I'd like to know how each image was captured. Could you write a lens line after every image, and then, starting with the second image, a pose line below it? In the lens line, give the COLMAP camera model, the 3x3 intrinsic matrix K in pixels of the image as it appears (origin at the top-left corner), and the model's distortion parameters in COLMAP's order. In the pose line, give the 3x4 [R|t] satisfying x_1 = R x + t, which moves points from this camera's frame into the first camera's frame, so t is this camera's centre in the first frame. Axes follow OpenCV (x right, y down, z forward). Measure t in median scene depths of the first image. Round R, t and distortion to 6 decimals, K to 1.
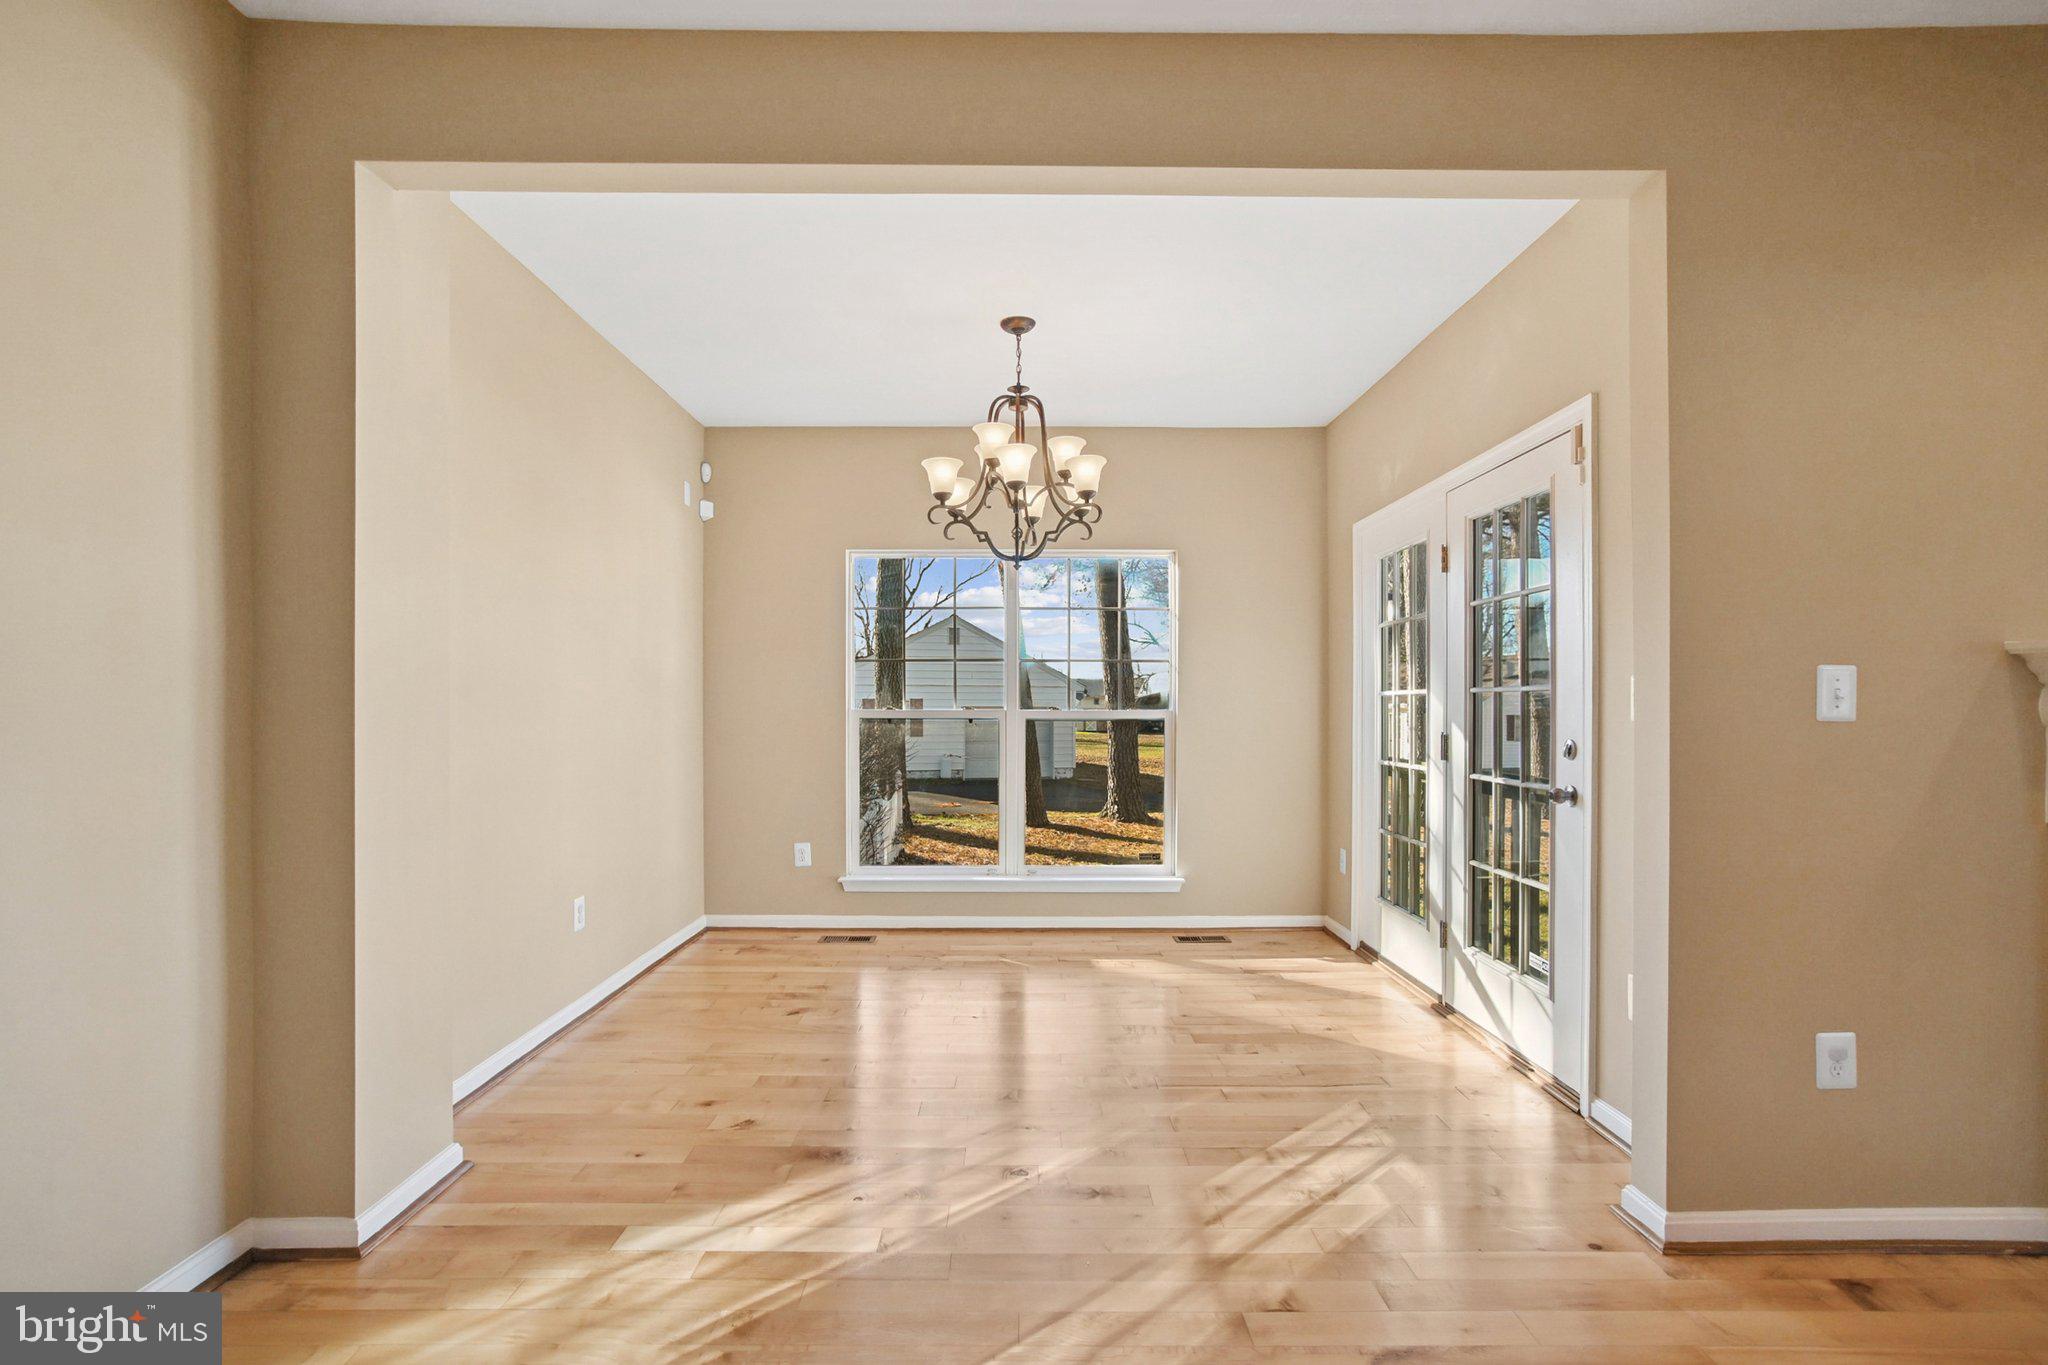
lens RADIAL K [[961.0, 0, 1023.7], [0, 961.0, 700.9], [0, 0, 1]] dist [-0.030419, 0.016920]
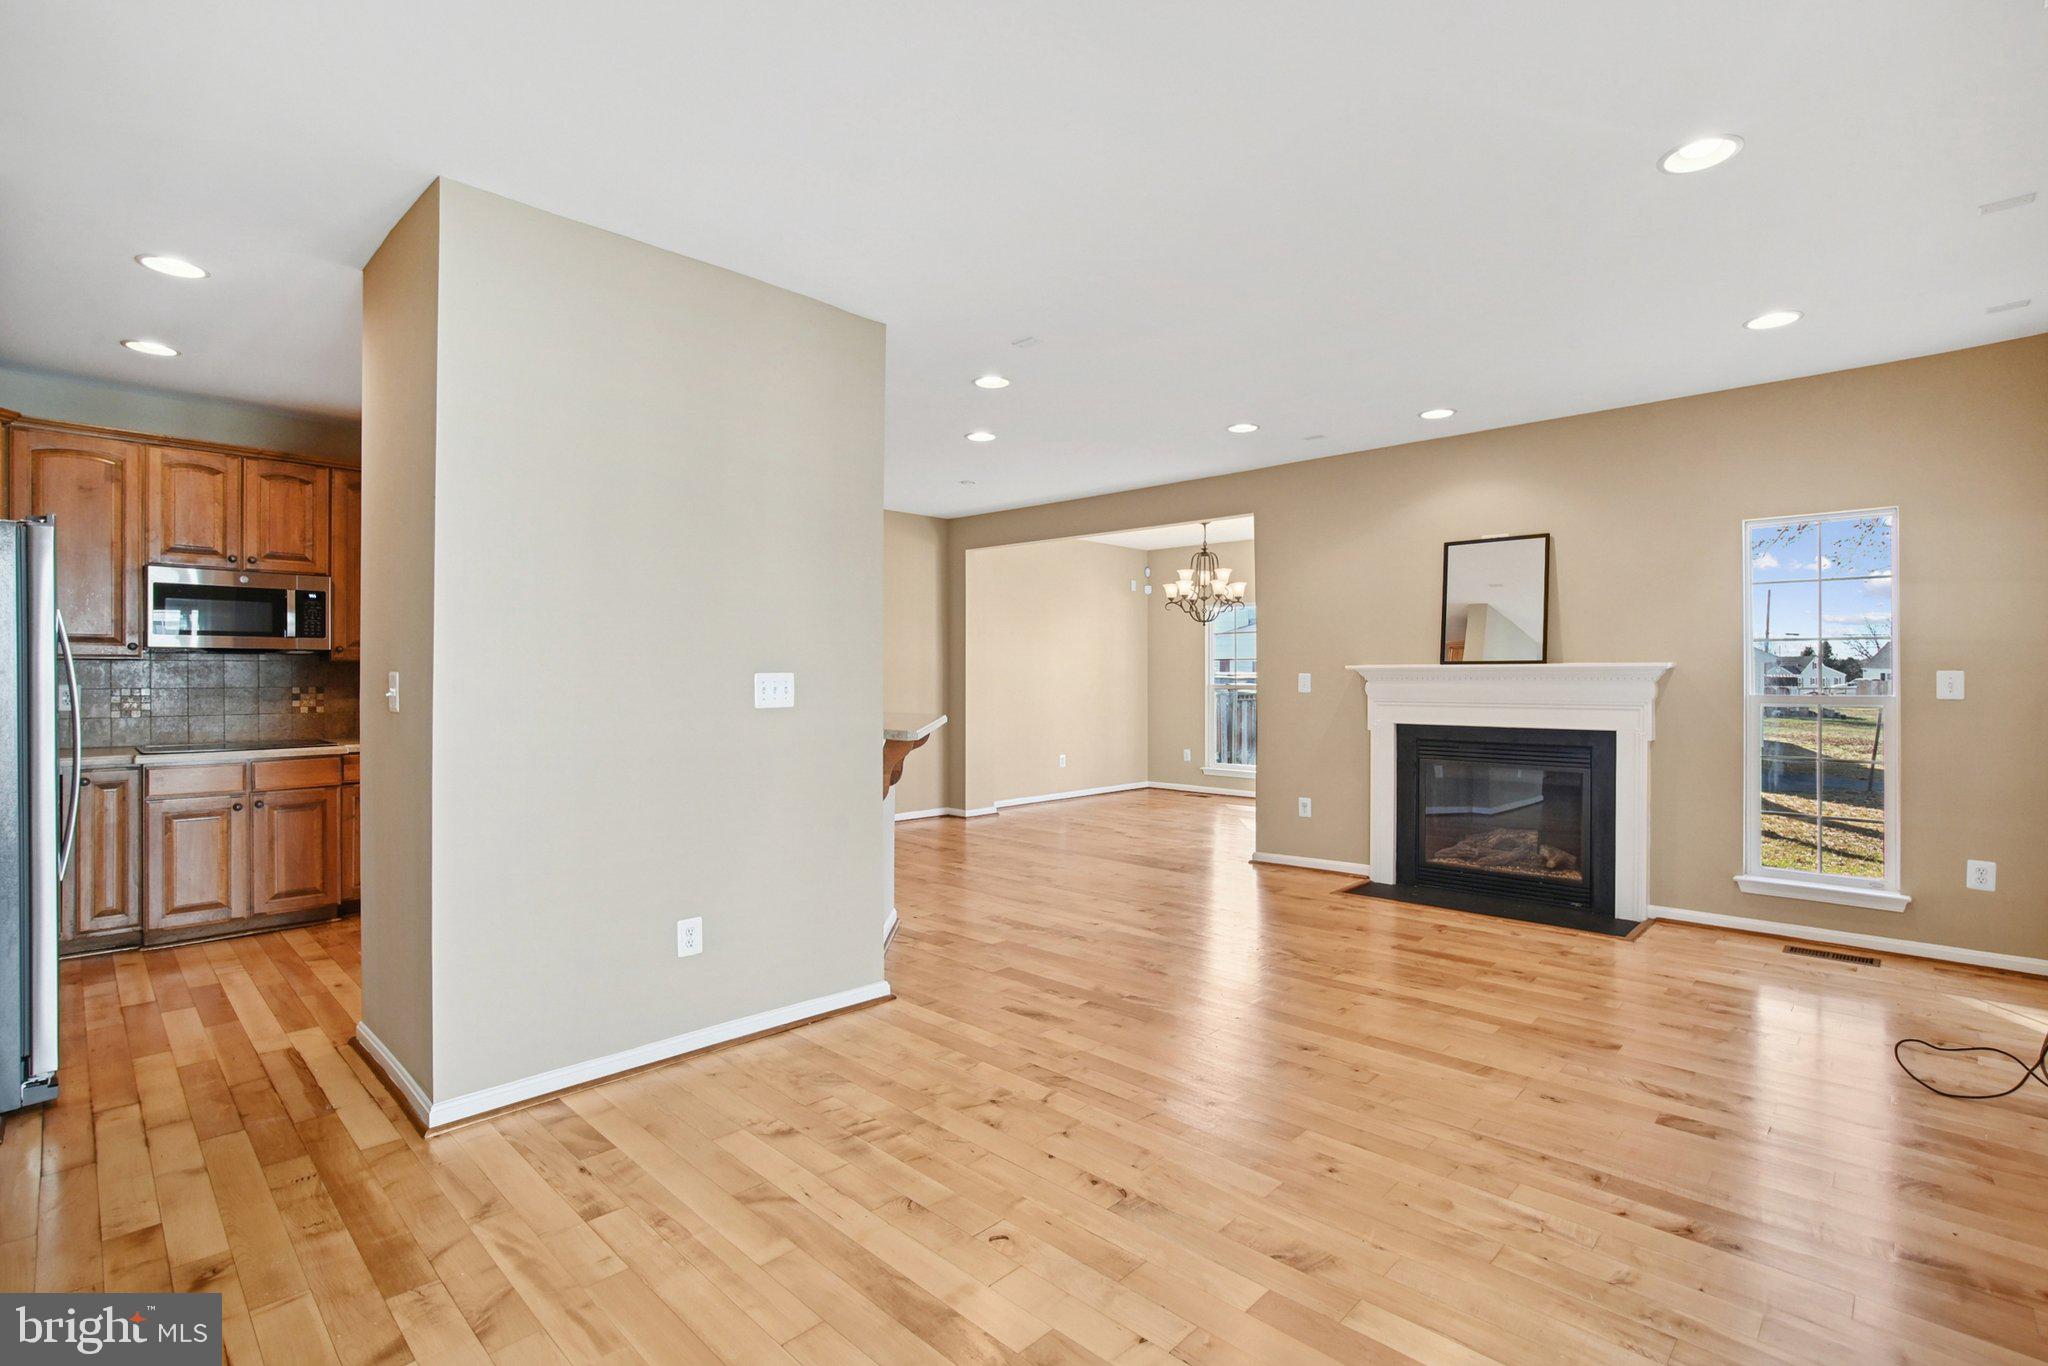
lens RADIAL K [[961.0, 0, 1034.6], [0, 961.0, 682.2], [0, 0, 1]] dist [-0.030419, 0.016920]
pose [[0.724337, 0.004712, -0.689430, 1.096949], [0.004266, 0.999927, 0.011317, -0.022308], [0.689433, -0.011138, 0.724264, -0.826507]]
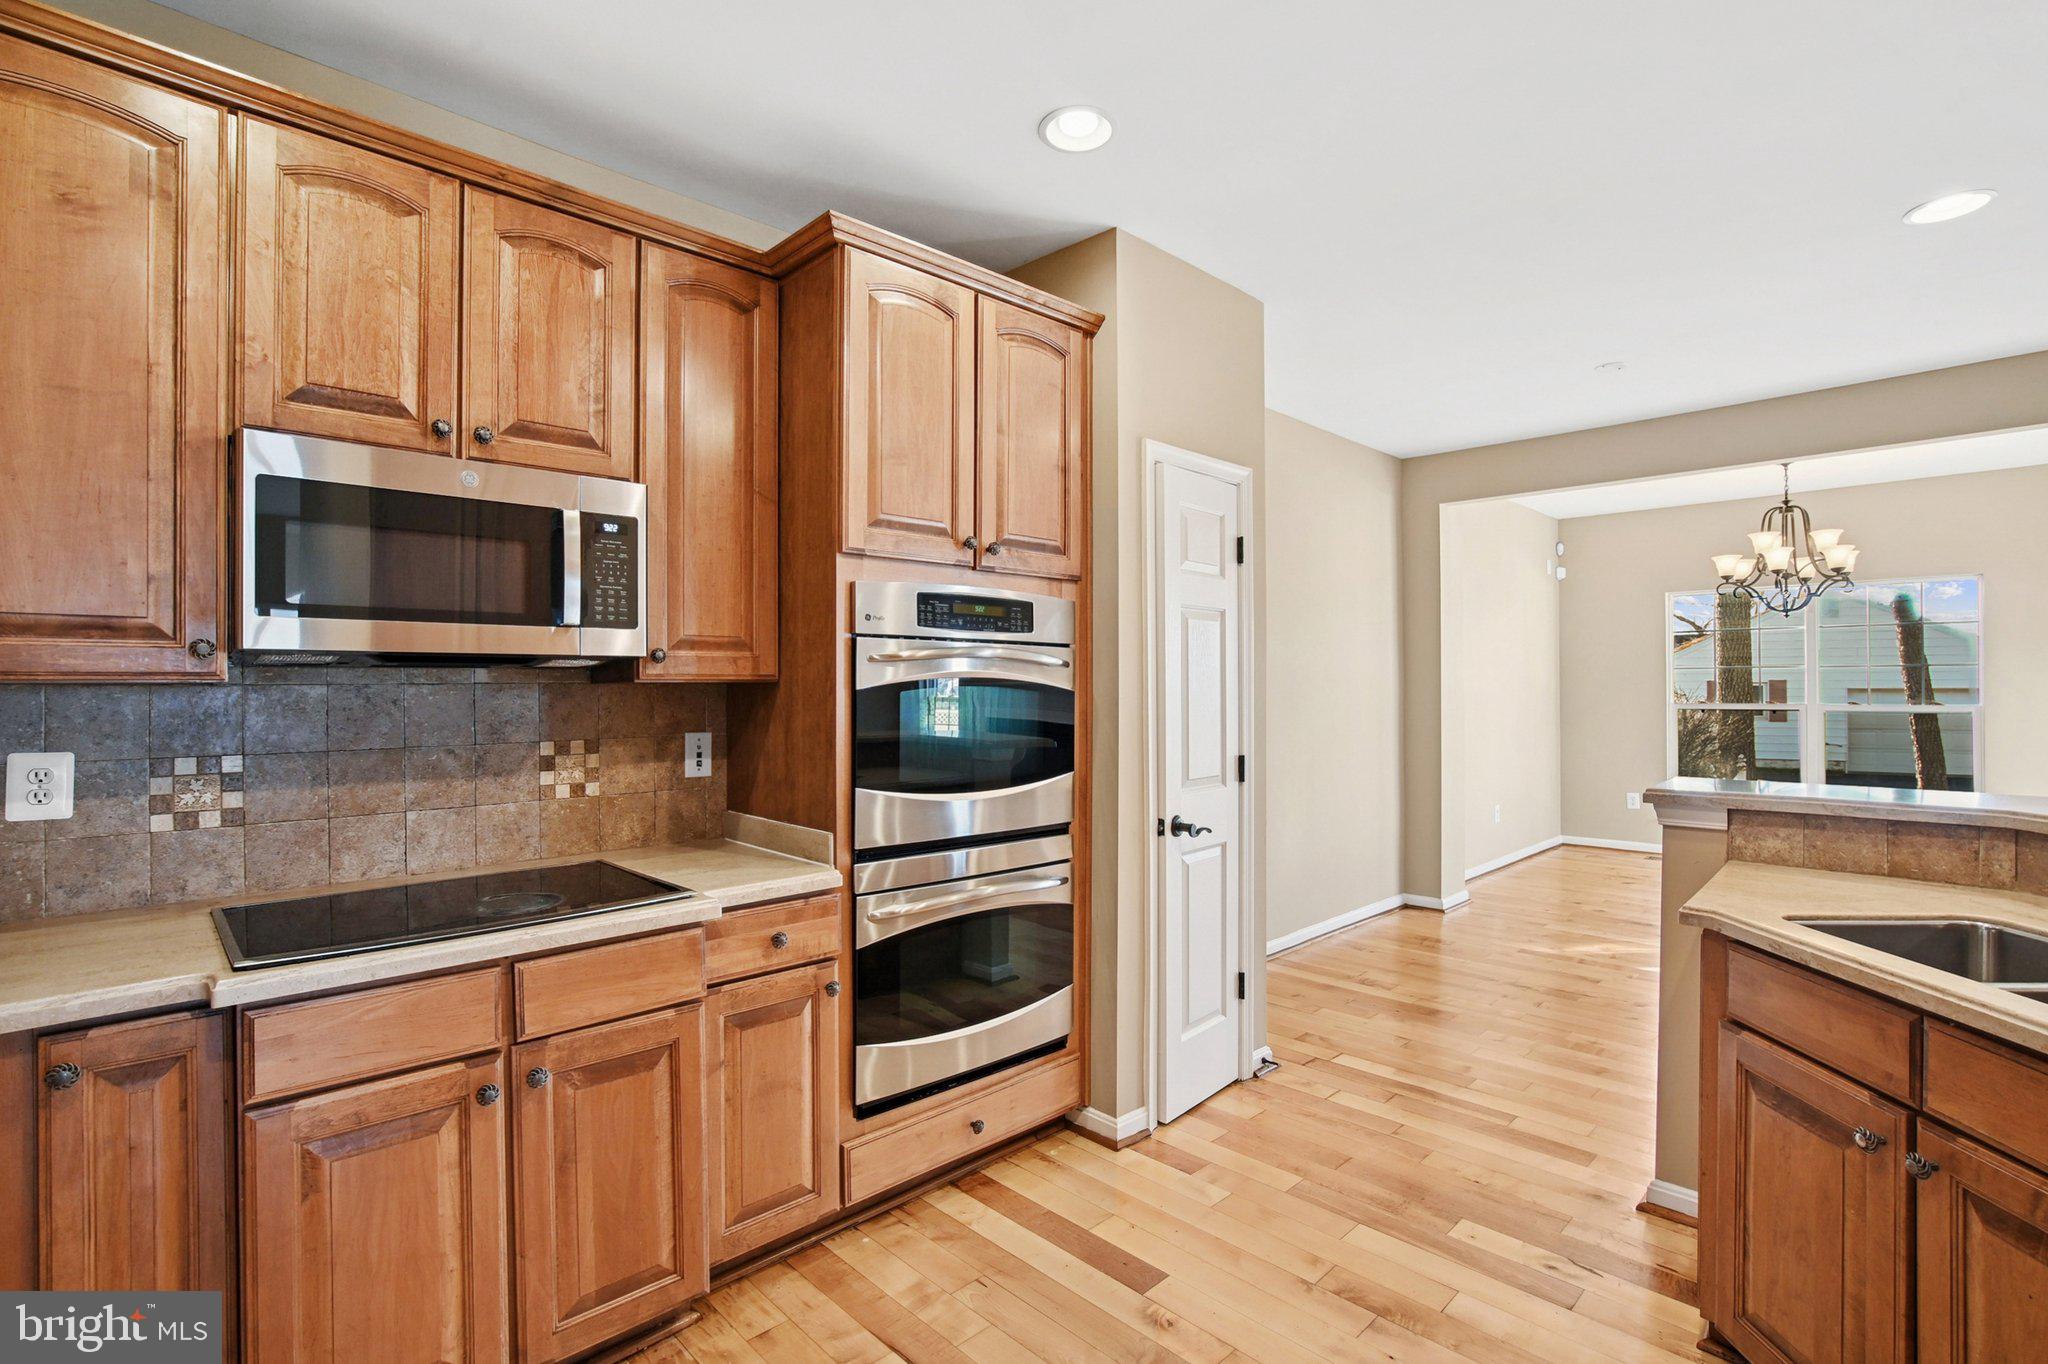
lens RADIAL K [[961.0, 0, 1033.5], [0, 961.0, 690.8], [0, 0, 1]] dist [-0.030419, 0.016920]
pose [[0.702743, -0.001174, -0.711443, 0.187932], [0.010017, 0.999916, 0.008245, -0.036552], [0.711374, -0.012921, 0.702695, -0.786114]]
